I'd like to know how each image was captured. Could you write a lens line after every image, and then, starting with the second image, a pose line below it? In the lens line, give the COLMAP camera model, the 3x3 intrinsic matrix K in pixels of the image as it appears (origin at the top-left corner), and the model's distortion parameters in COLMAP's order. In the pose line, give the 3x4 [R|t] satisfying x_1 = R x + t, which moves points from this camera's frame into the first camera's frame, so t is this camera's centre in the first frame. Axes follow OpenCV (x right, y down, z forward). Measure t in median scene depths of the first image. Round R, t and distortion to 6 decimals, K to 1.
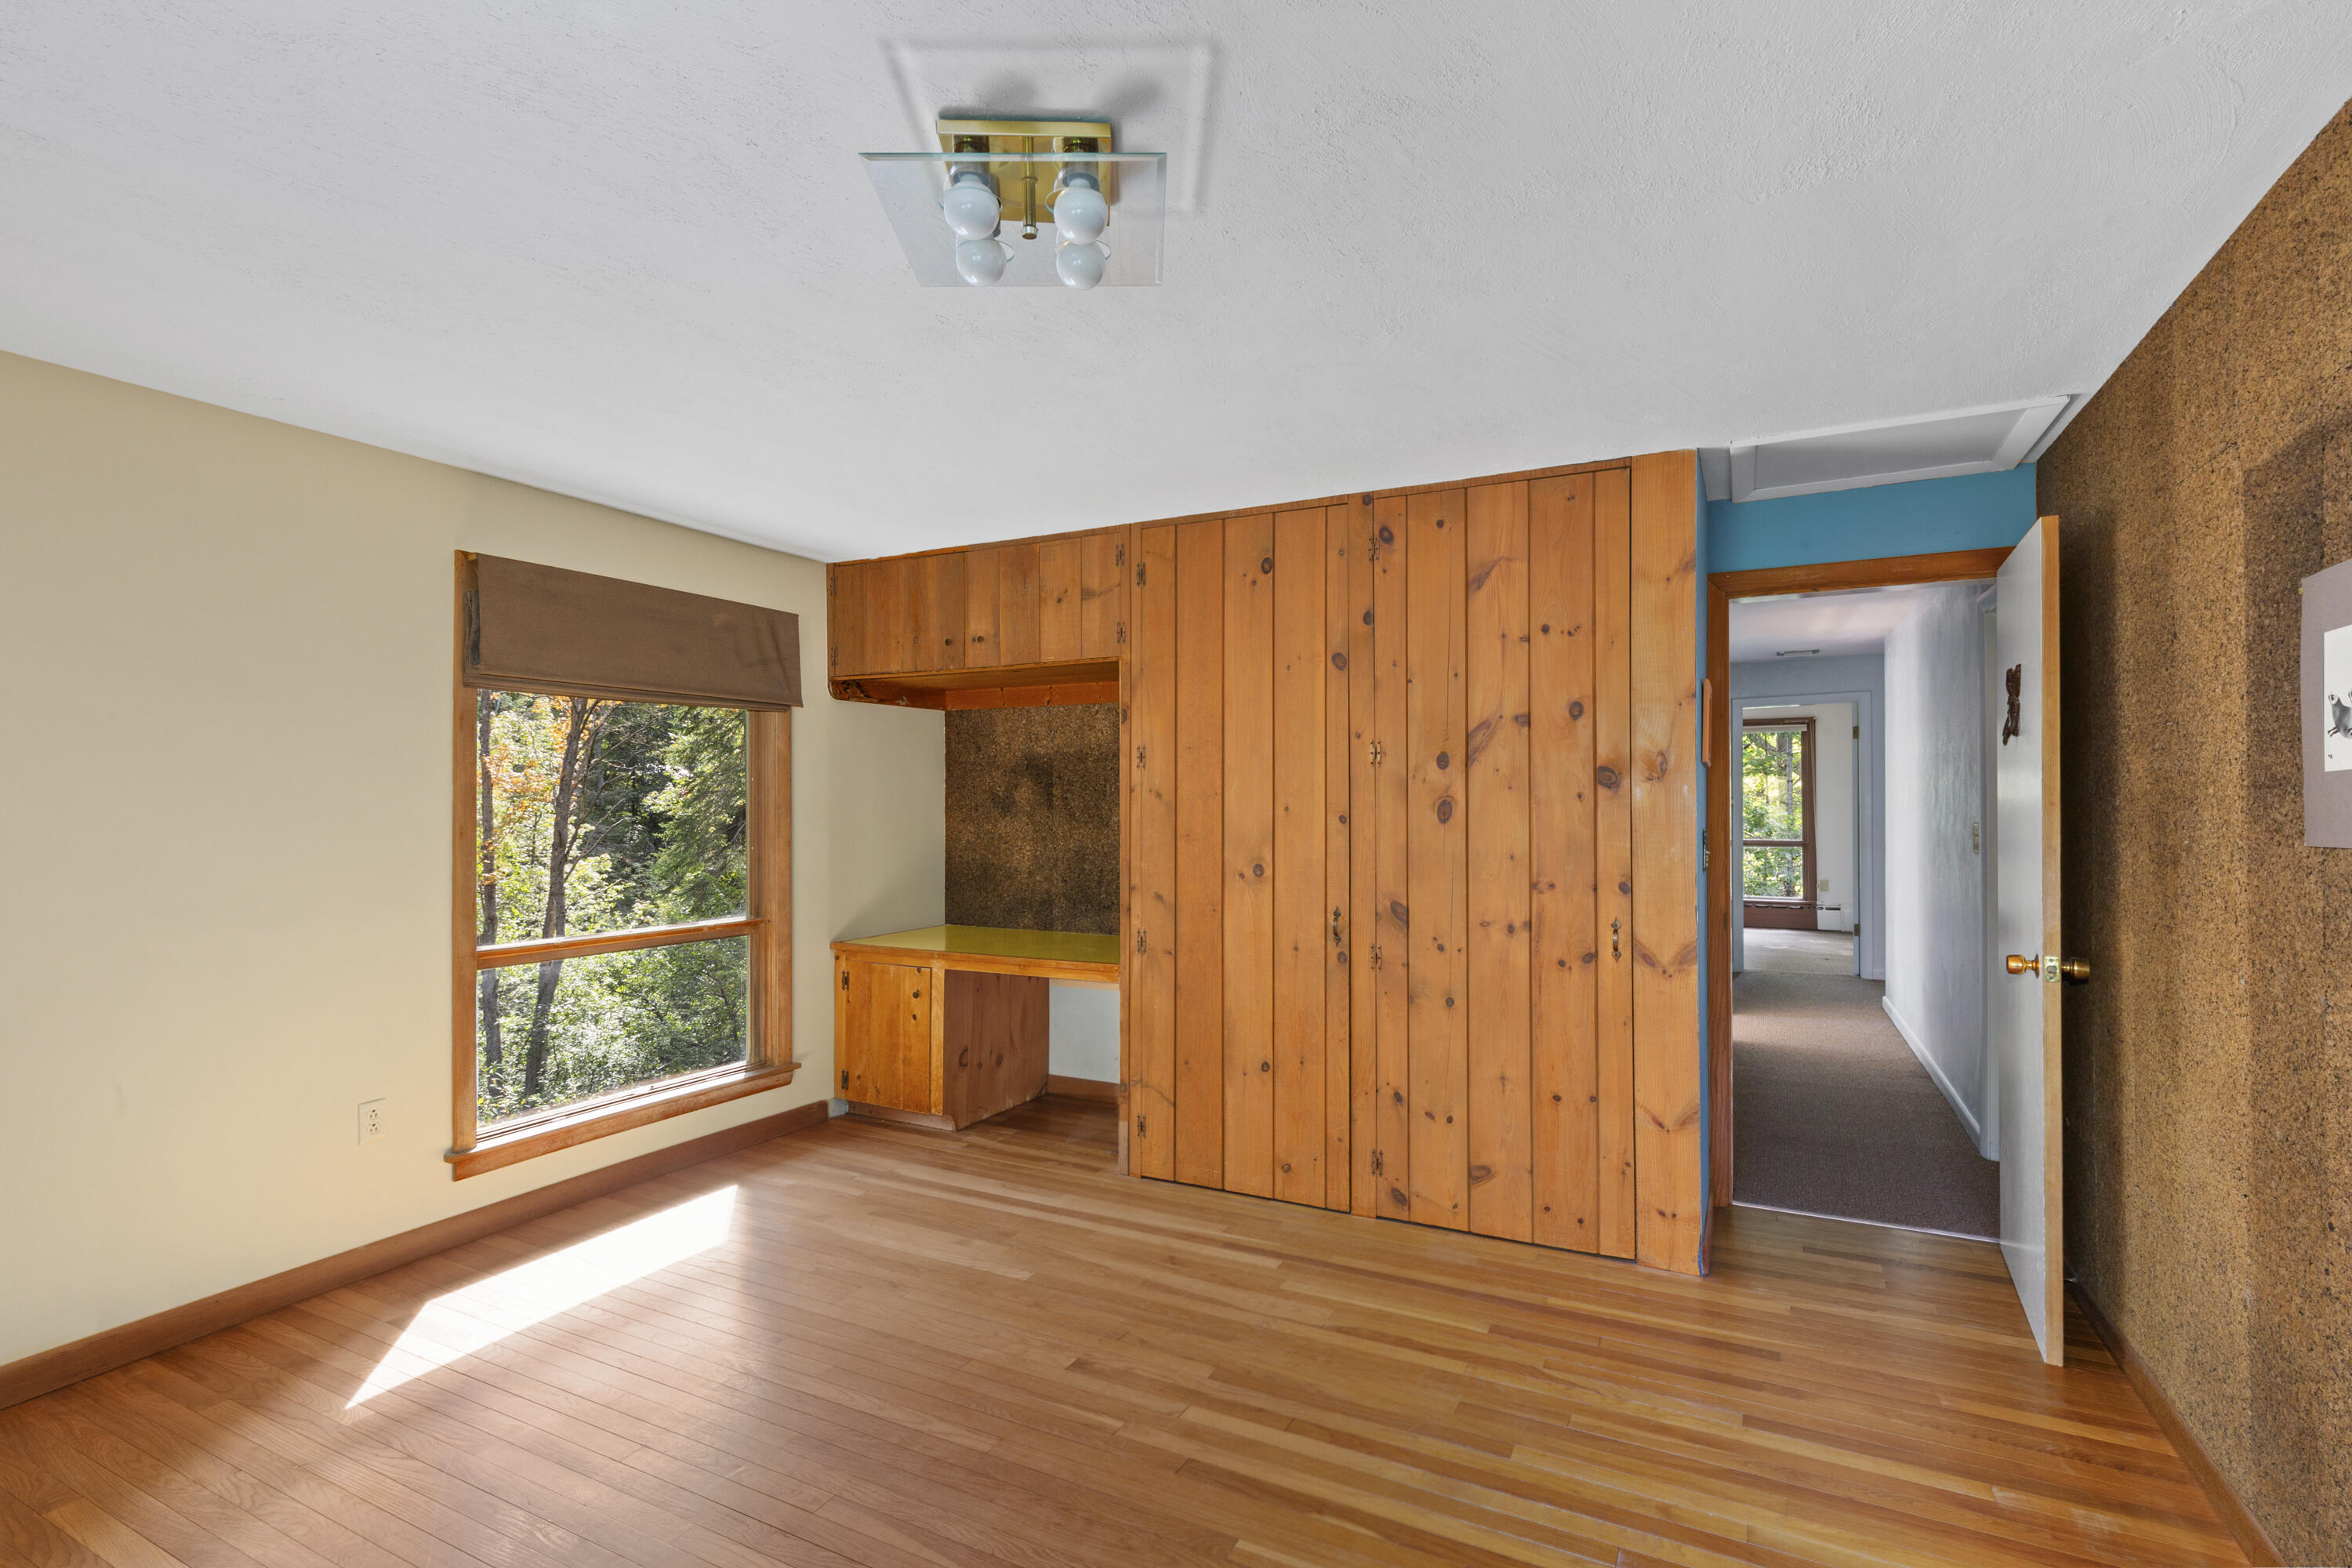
lens RADIAL K [[1082.7, 0, 1187.9], [0, 1082.7, 783.7], [0, 0, 1]] dist [0.001305, -0.001552]
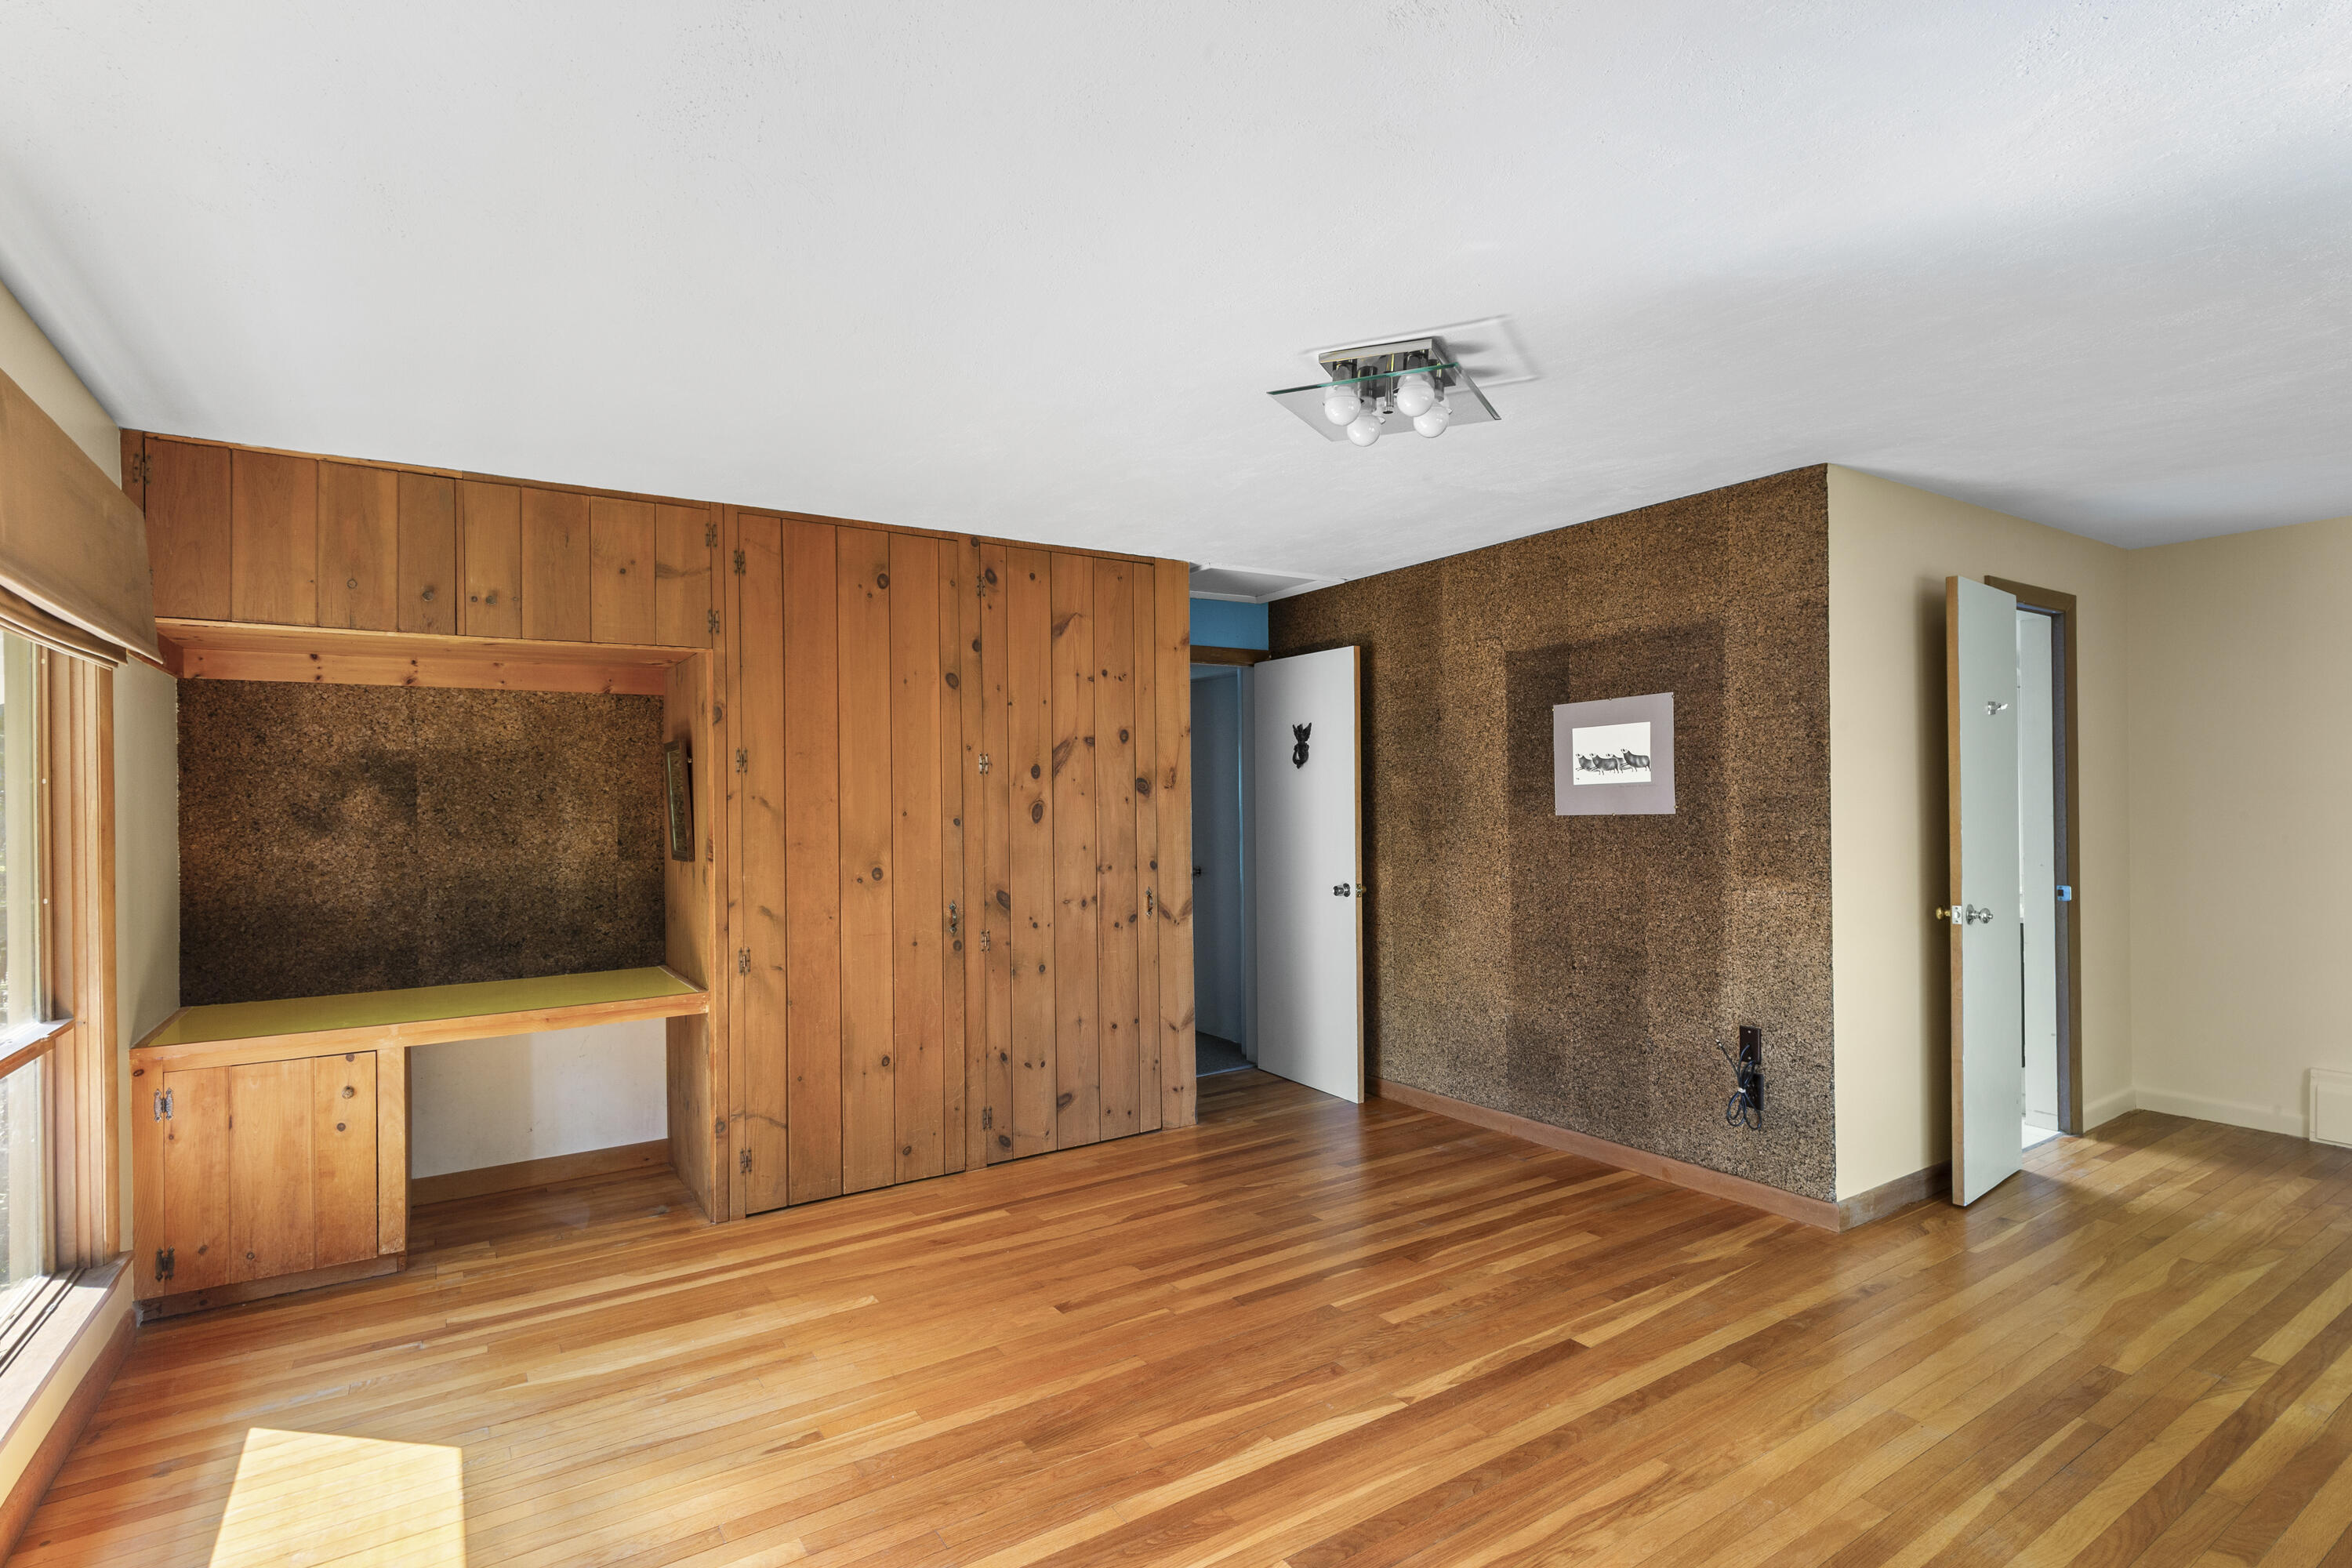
lens RADIAL K [[1082.7, 0, 1192.0], [0, 1082.7, 792.8], [0, 0, 1]] dist [0.001305, -0.001552]
pose [[0.509987, -0.000086, 0.860182, -0.724072], [0.001303, 0.999999, -0.000672, 0.003807], [-0.860181, 0.001463, 0.509987, 0.228169]]
